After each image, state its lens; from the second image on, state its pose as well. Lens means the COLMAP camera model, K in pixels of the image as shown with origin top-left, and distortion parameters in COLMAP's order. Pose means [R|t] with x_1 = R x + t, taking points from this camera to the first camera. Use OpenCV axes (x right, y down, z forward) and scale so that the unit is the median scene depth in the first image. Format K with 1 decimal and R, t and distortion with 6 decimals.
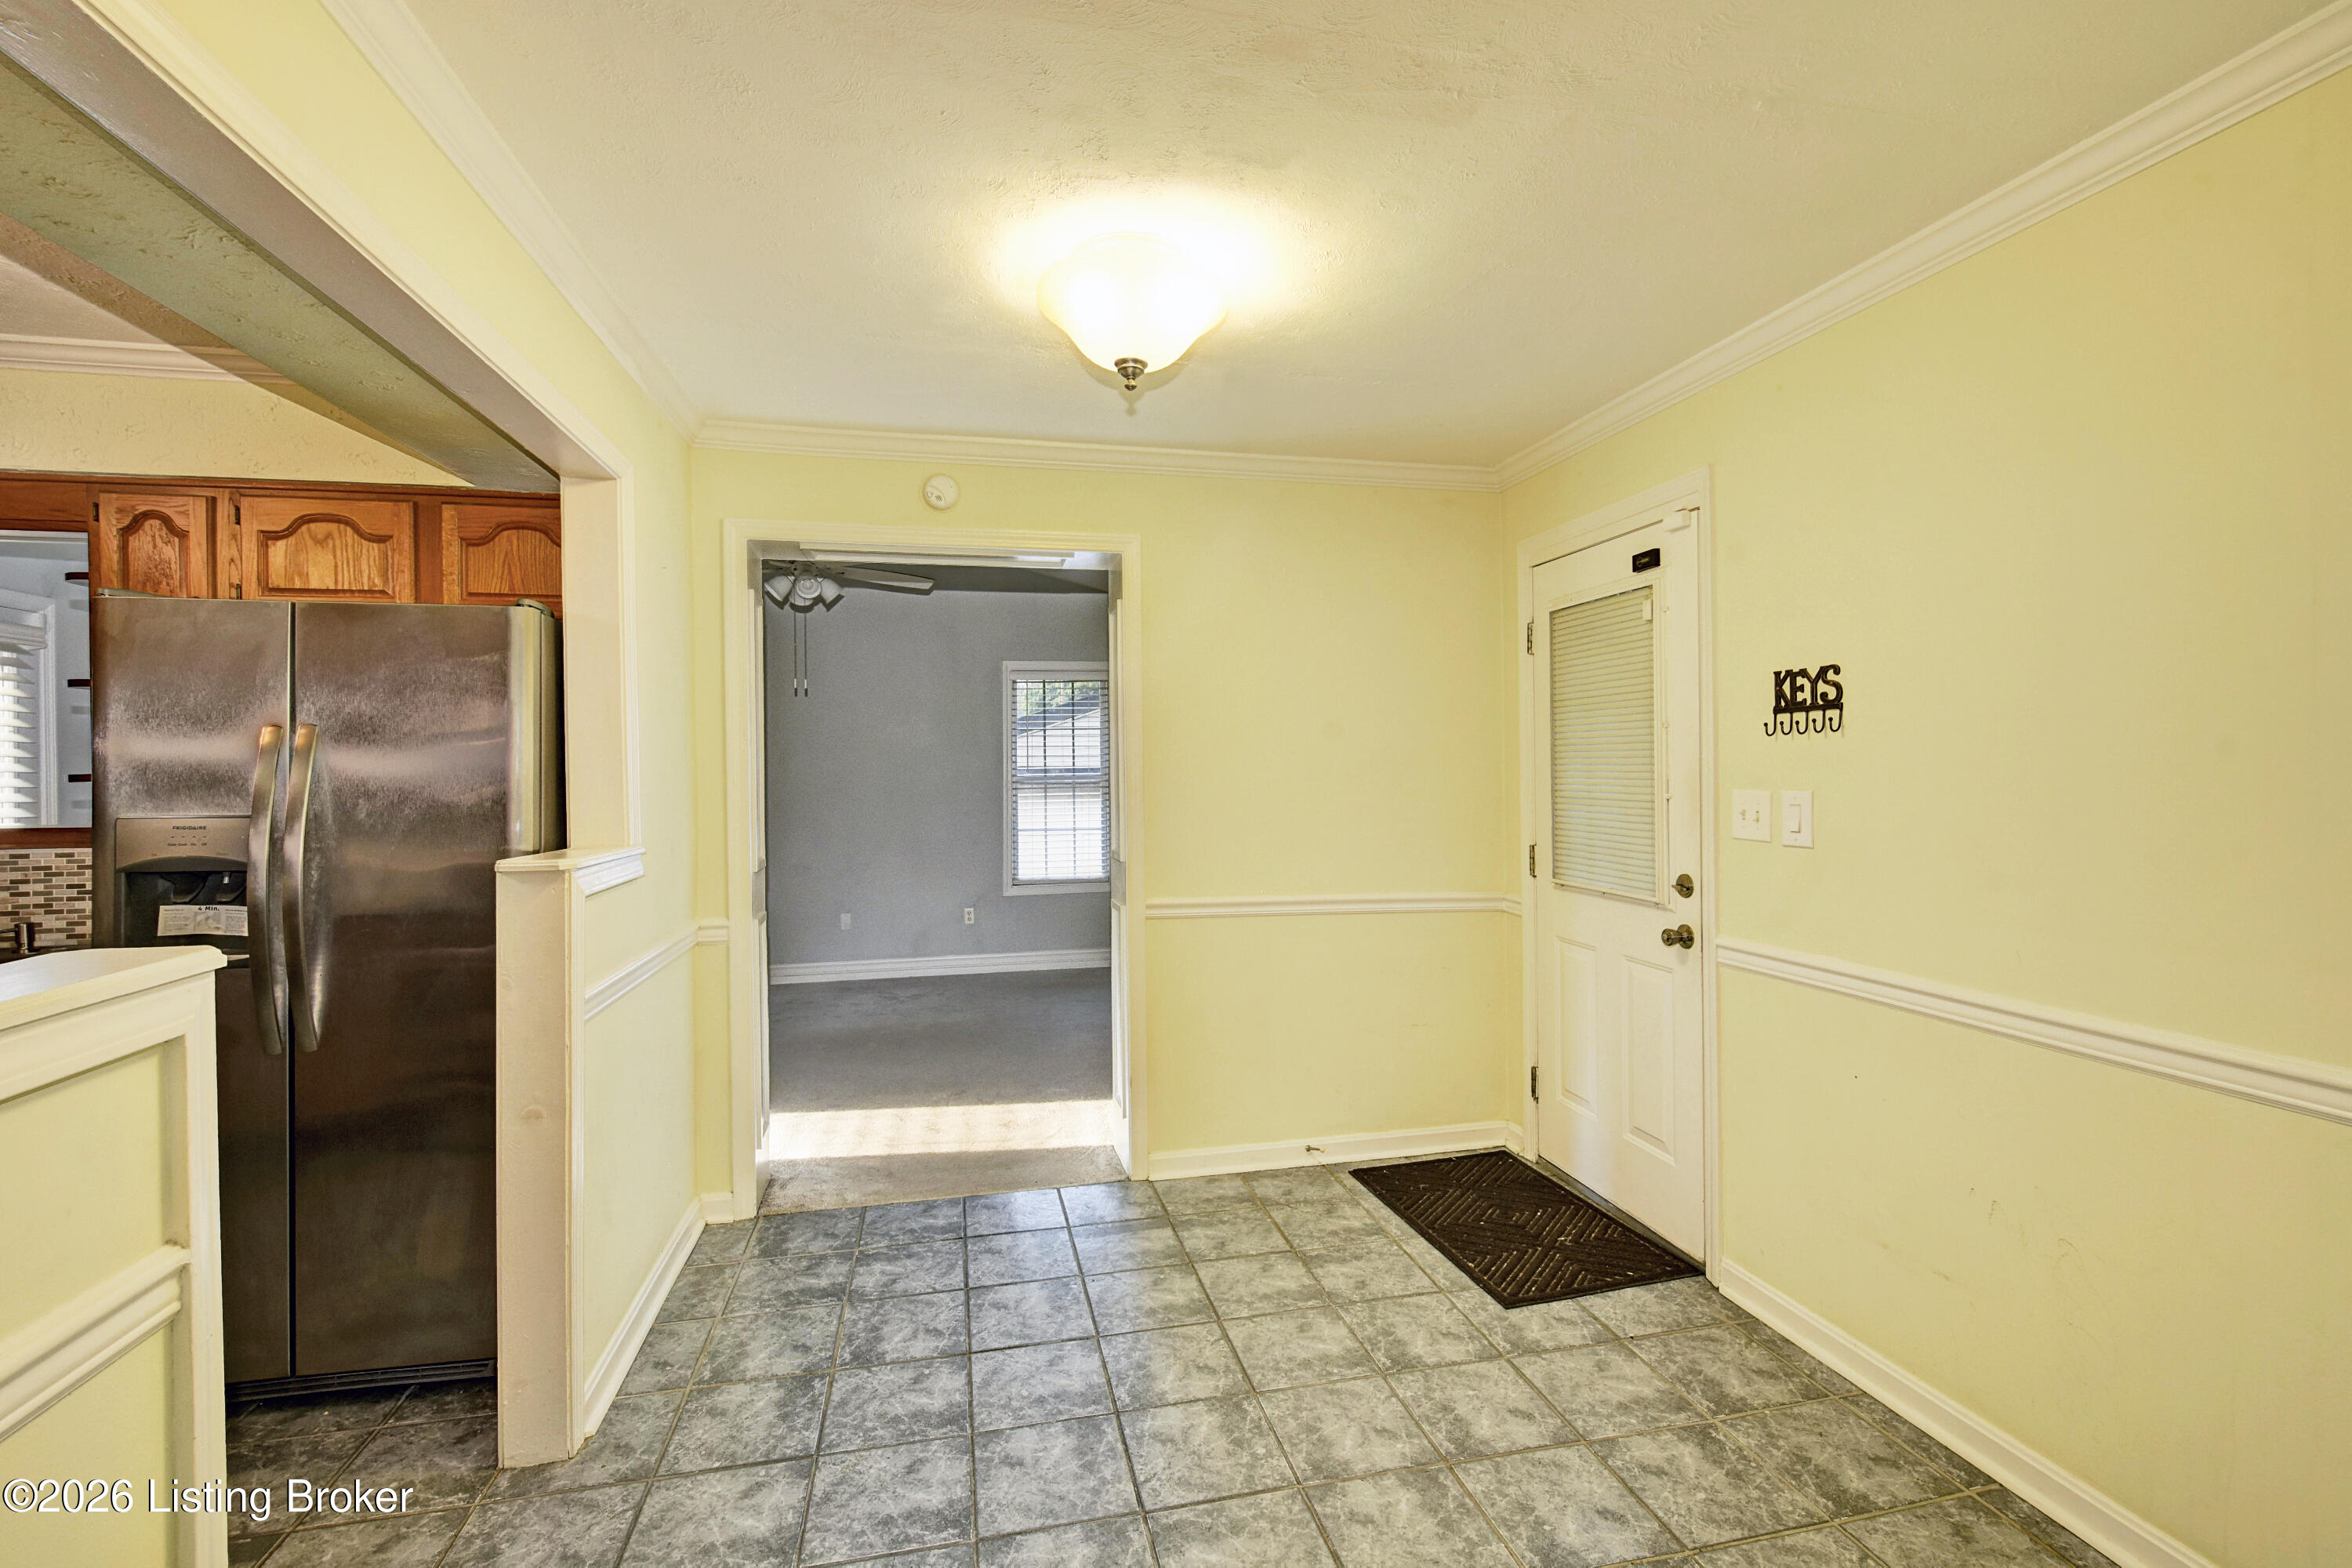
lens RADIAL K [[1040.6, 0, 1172.3], [0, 1040.6, 769.7], [0, 0, 1]] dist [0.000166, -0.005770]
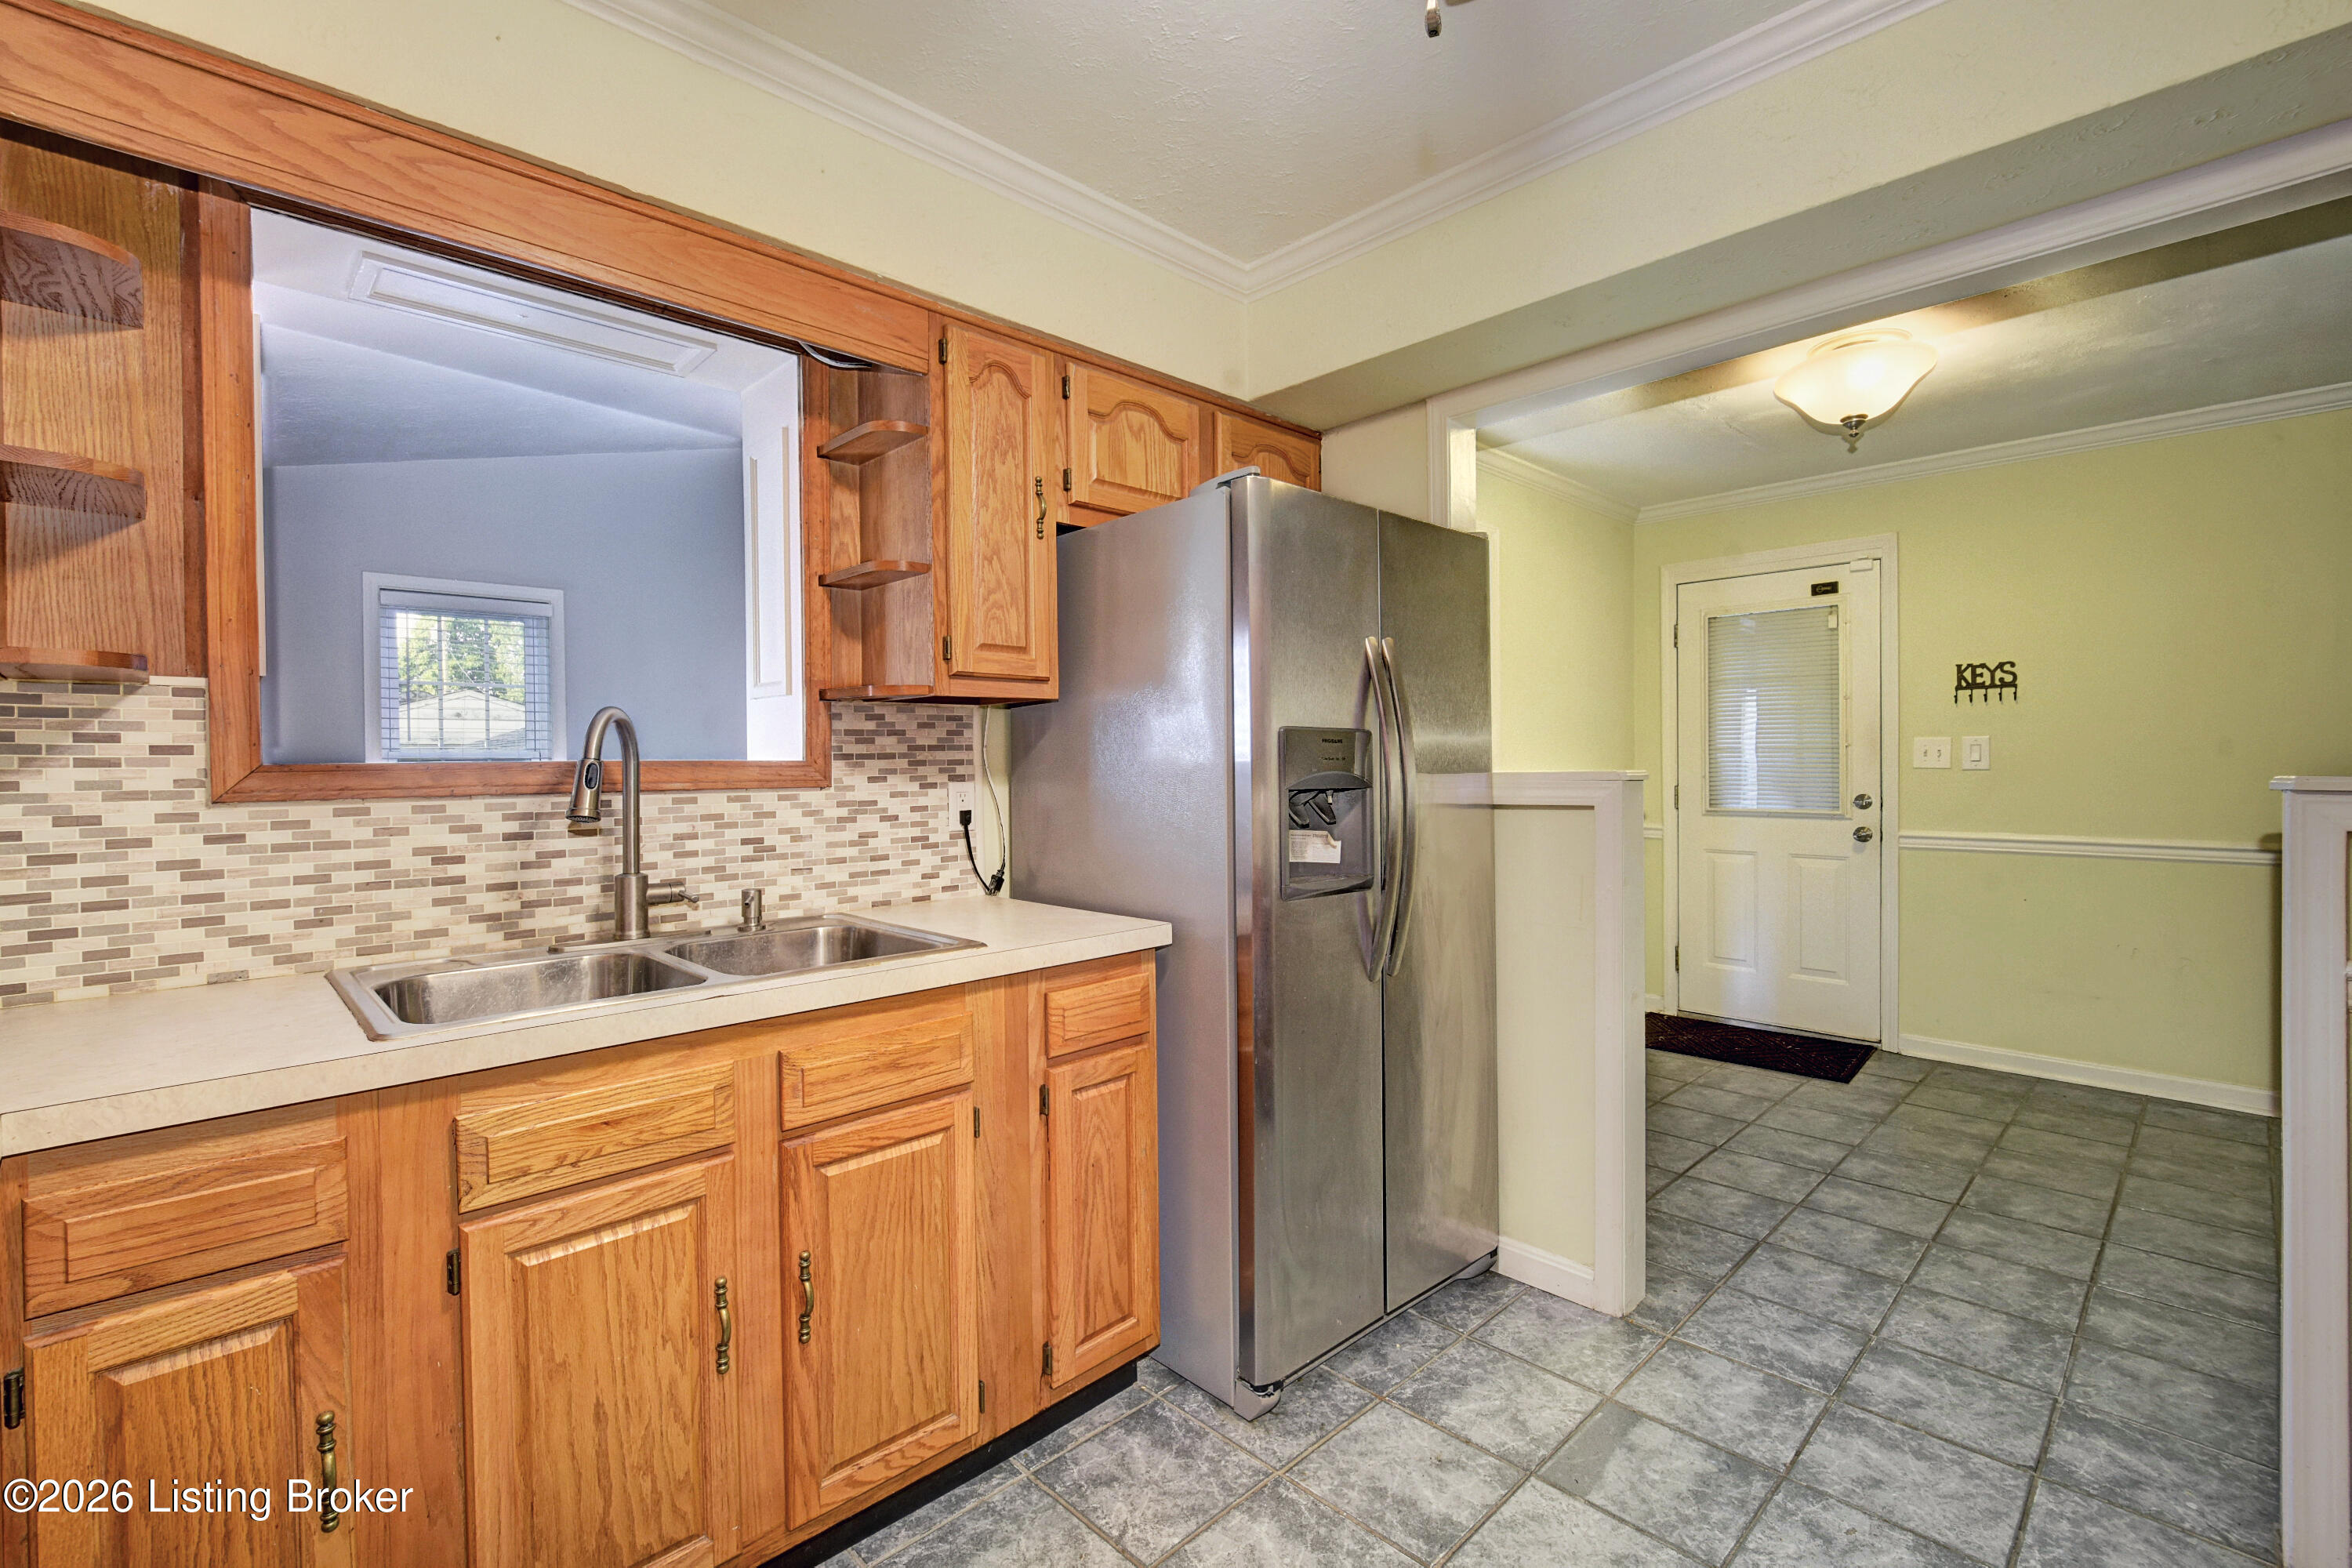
lens RADIAL K [[1040.6, 0, 1172.3], [0, 1040.6, 769.7], [0, 0, 1]] dist [0.000166, -0.005770]
pose [[0.853412, -0.001348, 0.521235, -1.299202], [0.000172, 0.999997, 0.002304, 0.066131], [-0.521236, -0.001877, 0.853410, 0.236824]]
